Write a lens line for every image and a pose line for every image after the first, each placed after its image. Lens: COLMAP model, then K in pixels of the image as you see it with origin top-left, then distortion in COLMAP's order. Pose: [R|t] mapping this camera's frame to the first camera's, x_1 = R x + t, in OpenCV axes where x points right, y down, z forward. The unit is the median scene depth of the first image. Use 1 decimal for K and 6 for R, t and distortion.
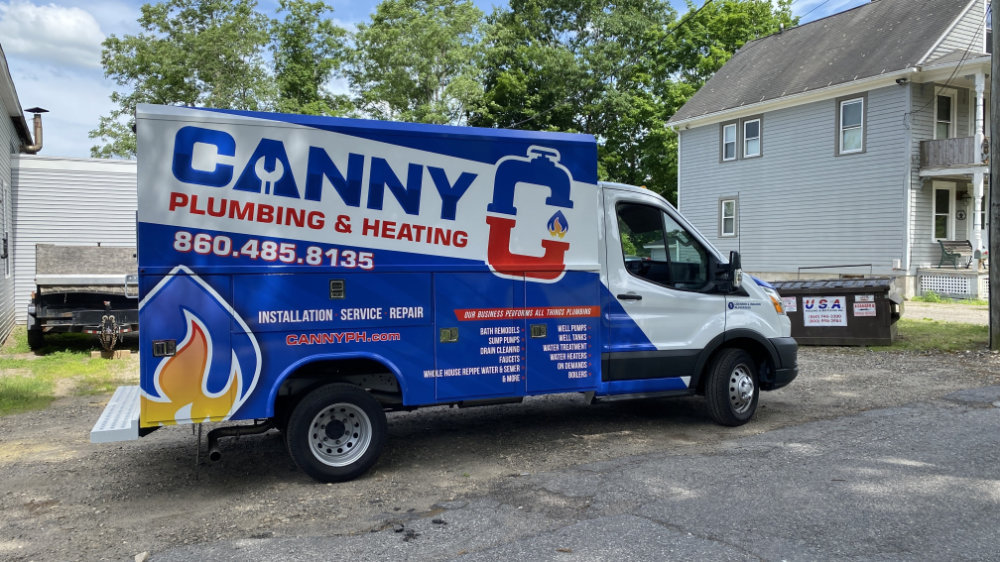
lens RADIAL K [[776.8, 0, 514.6], [0, 776.8, 281.5], [0, 0, 1]] dist [-0.004409, -0.009821]
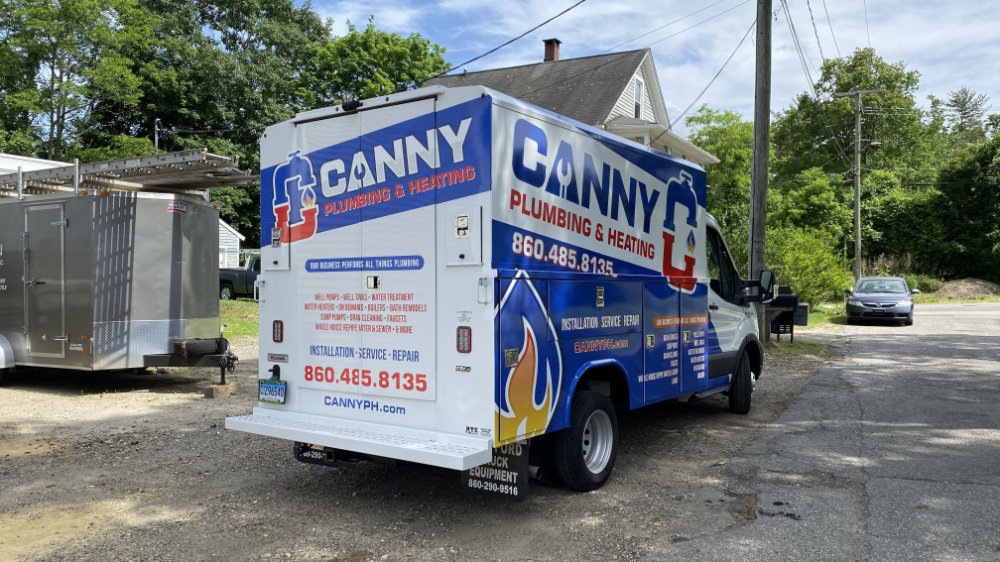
lens RADIAL K [[776.8, 0, 514.6], [0, 776.8, 281.5], [0, 0, 1]] dist [-0.004409, -0.009821]
pose [[0.857663, 0.016822, 0.513936, -0.838594], [-0.002192, 0.999575, -0.029061, 0.019511], [-0.514207, 0.023799, 0.857336, 0.192743]]
